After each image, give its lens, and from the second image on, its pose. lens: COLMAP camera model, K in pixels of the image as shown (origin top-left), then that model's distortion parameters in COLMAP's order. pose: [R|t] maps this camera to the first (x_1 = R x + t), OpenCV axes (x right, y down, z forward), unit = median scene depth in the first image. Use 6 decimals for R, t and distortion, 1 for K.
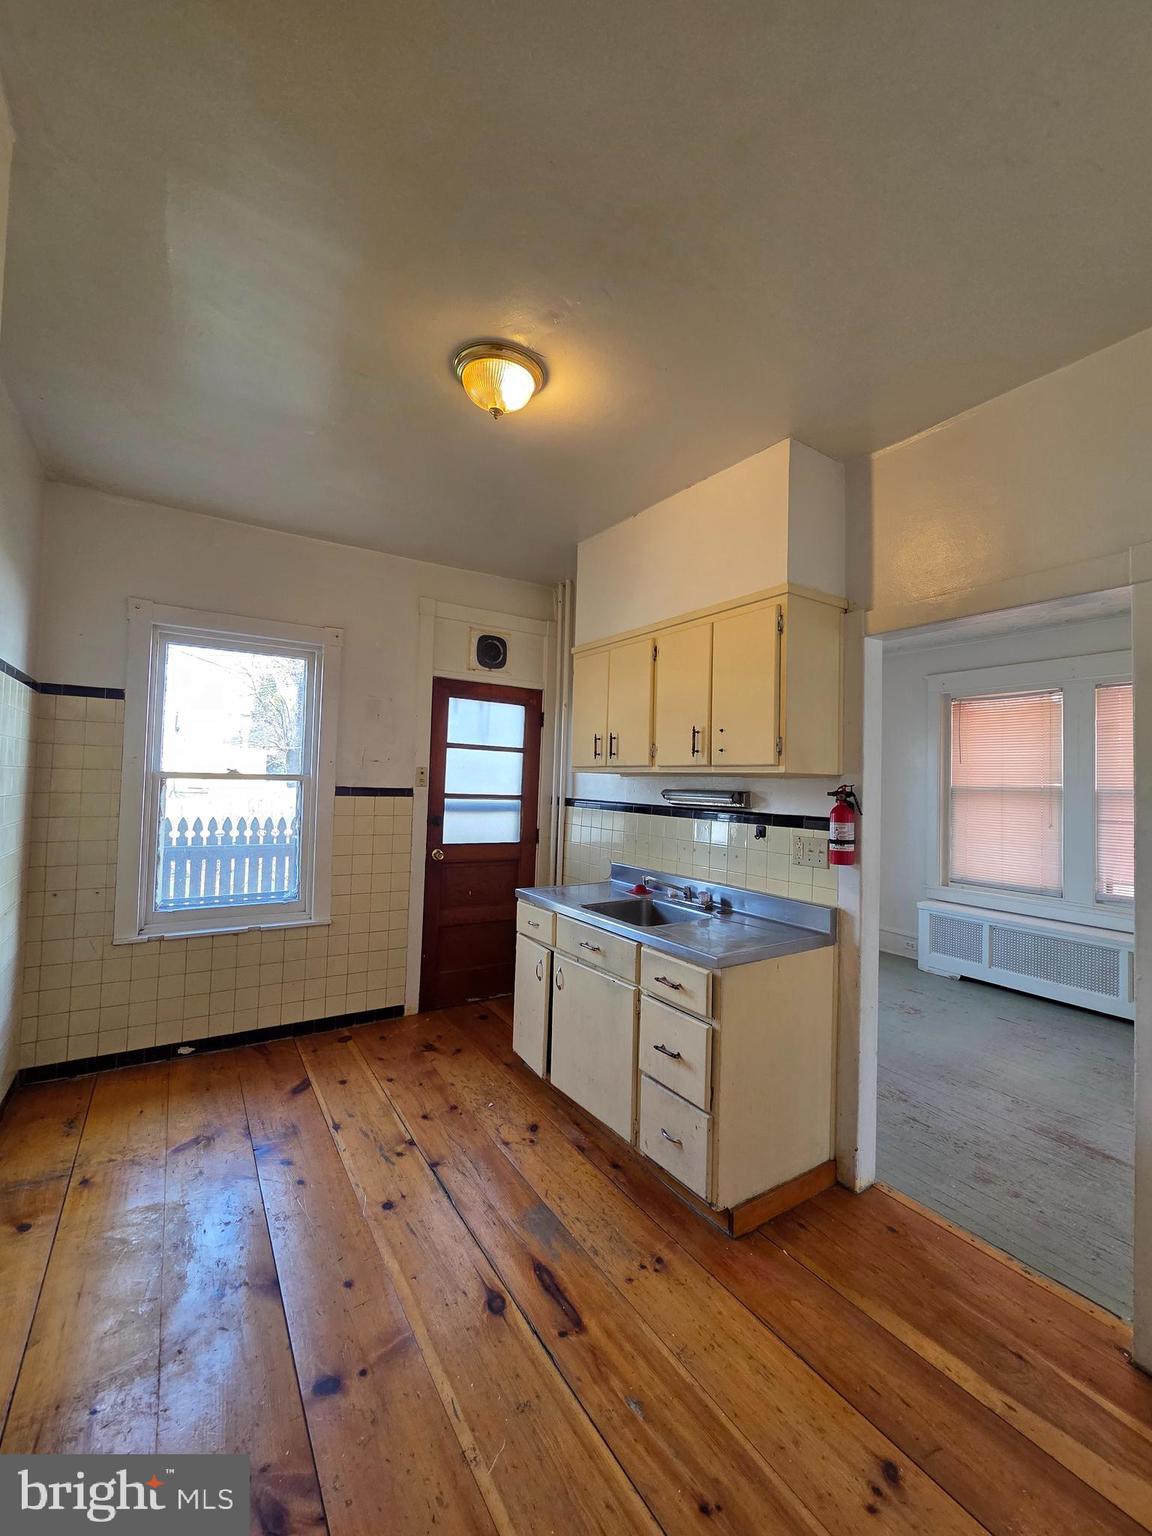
lens RADIAL K [[627.8, 0, 572.2], [0, 627.8, 762.5], [0, 0, 1]] dist [0.003323, -0.000695]
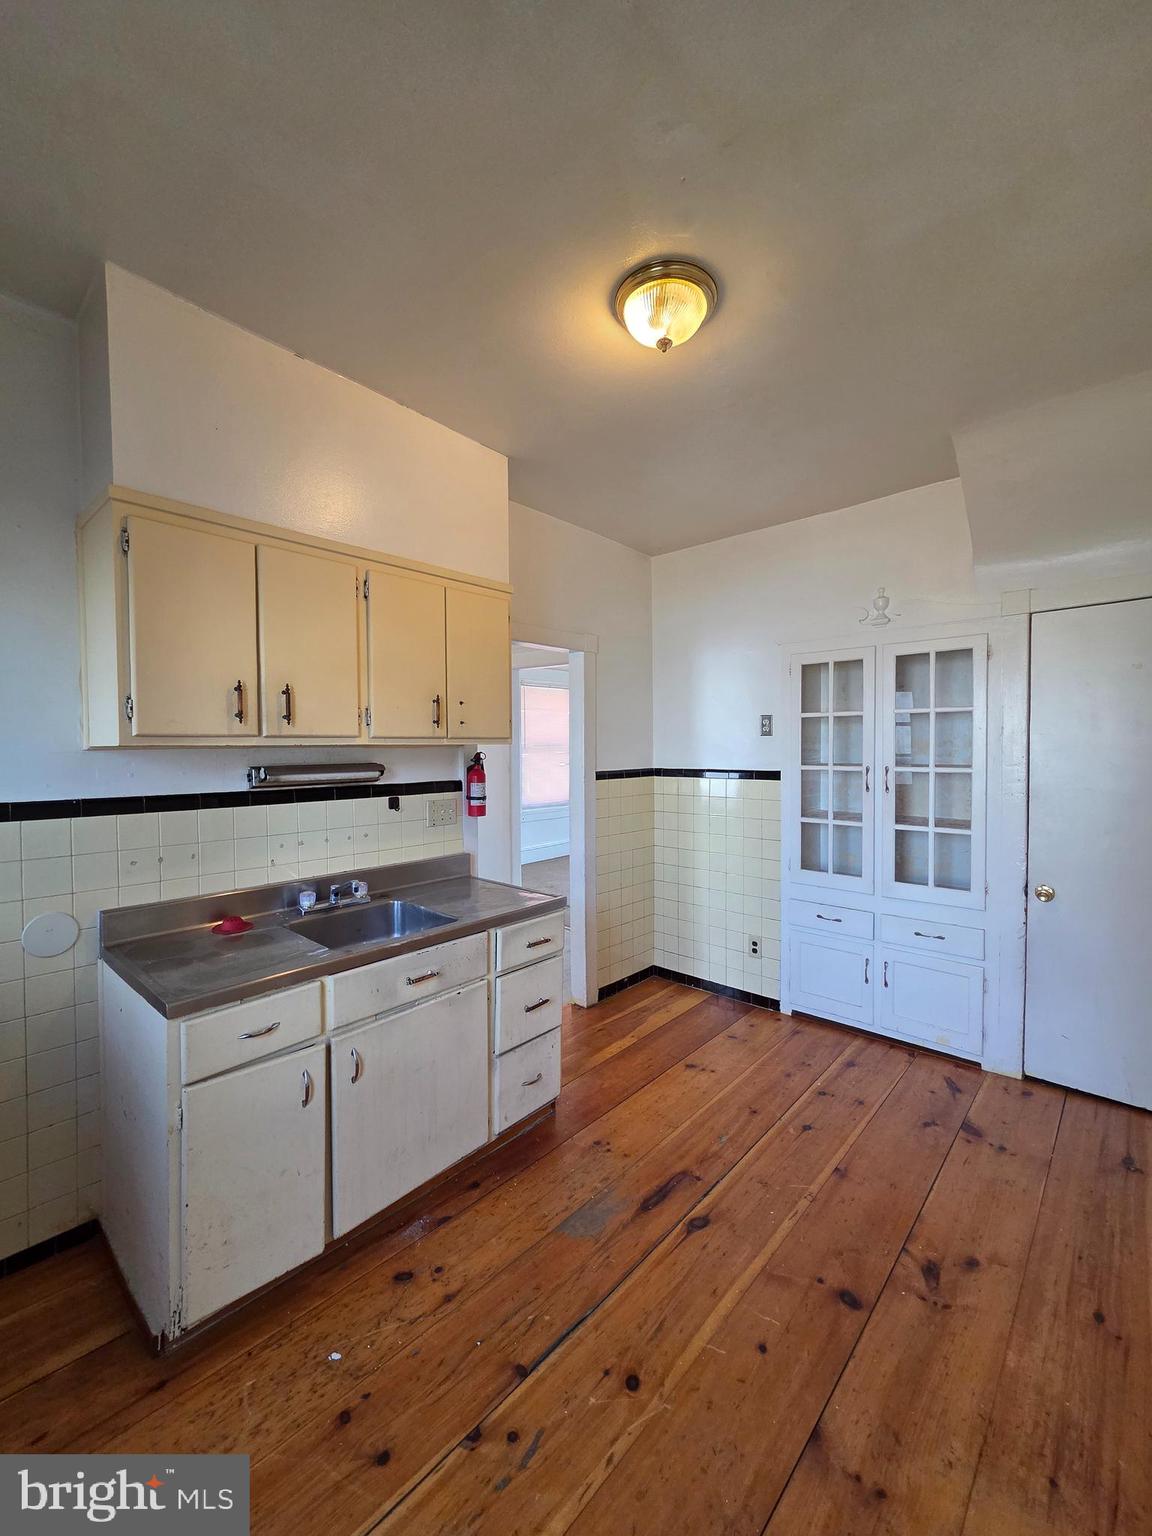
lens RADIAL K [[627.8, 0, 575.9], [0, 627.8, 764.9], [0, 0, 1]] dist [0.003323, -0.000695]
pose [[-0.266522, -0.059005, 0.962021, -0.935467], [-0.038676, 0.997975, 0.050495, -0.012532], [-0.963053, -0.023749, -0.268264, 1.301512]]
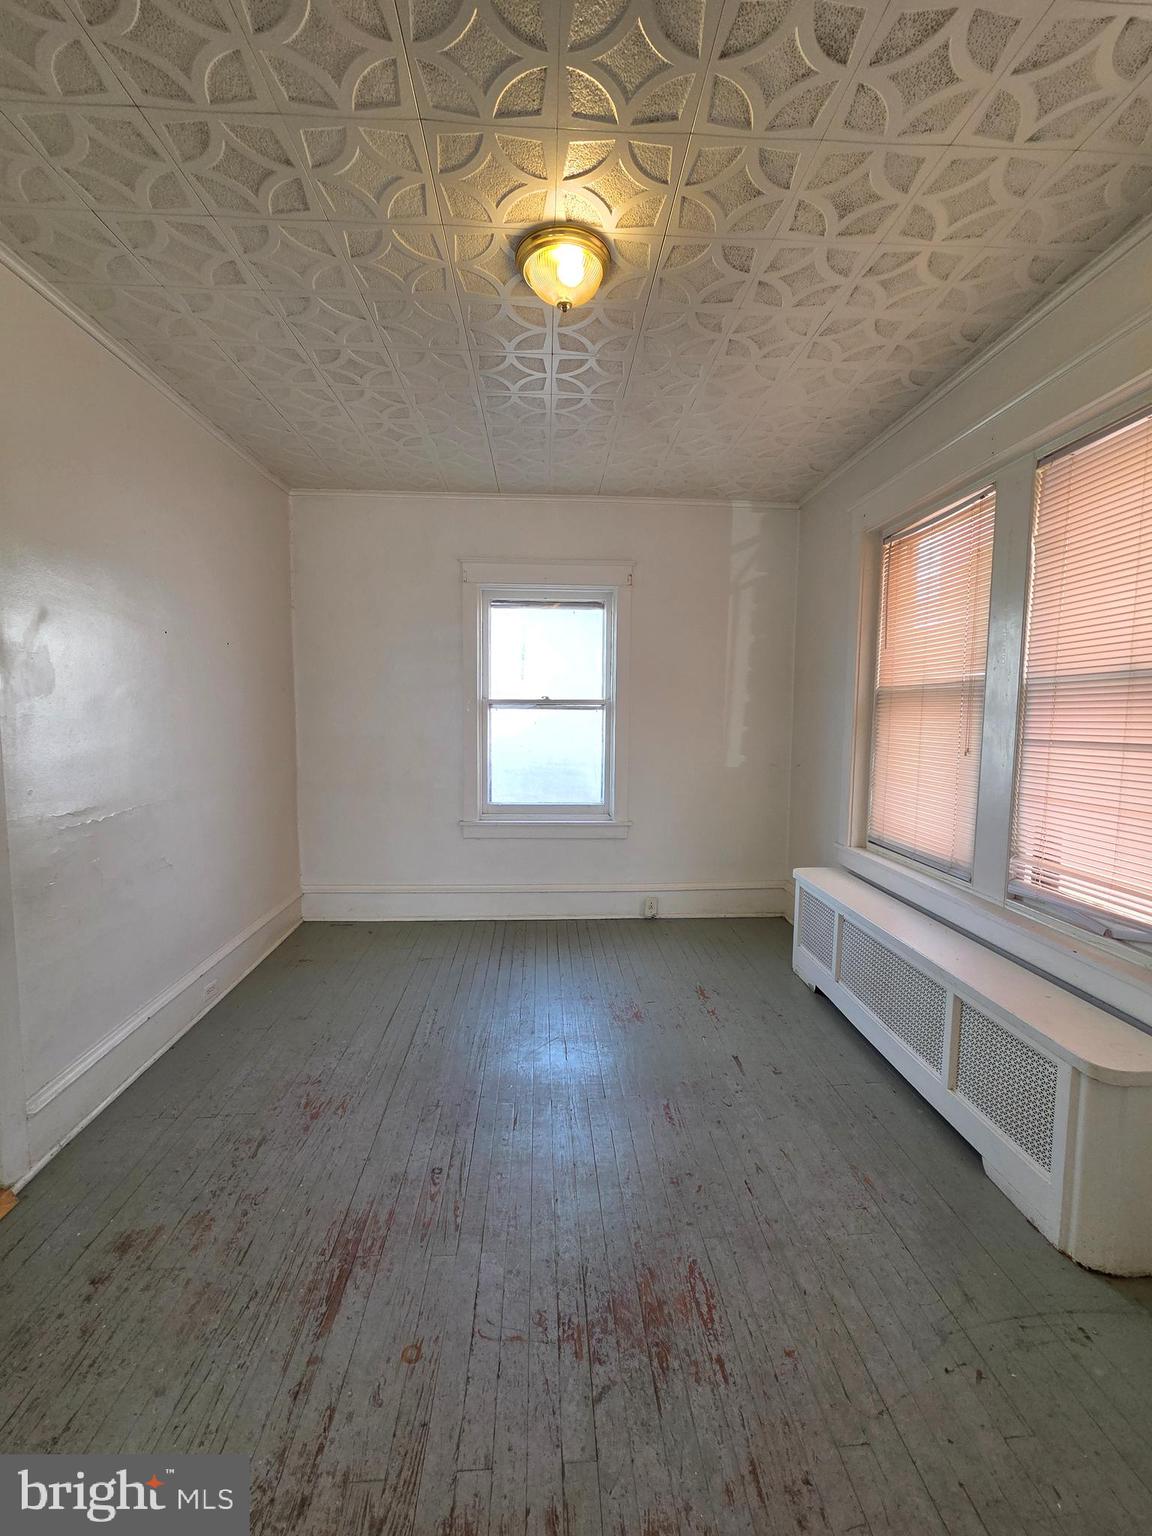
lens RADIAL K [[627.8, 0, 573.3], [0, 627.8, 769.0], [0, 0, 1]] dist [0.003323, -0.000695]
pose [[0.868867, 0.018793, -0.494689, 0.660204], [0.032598, 0.994938, 0.095053, 0.048970], [0.493971, -0.098714, 0.863856, 0.331008]]
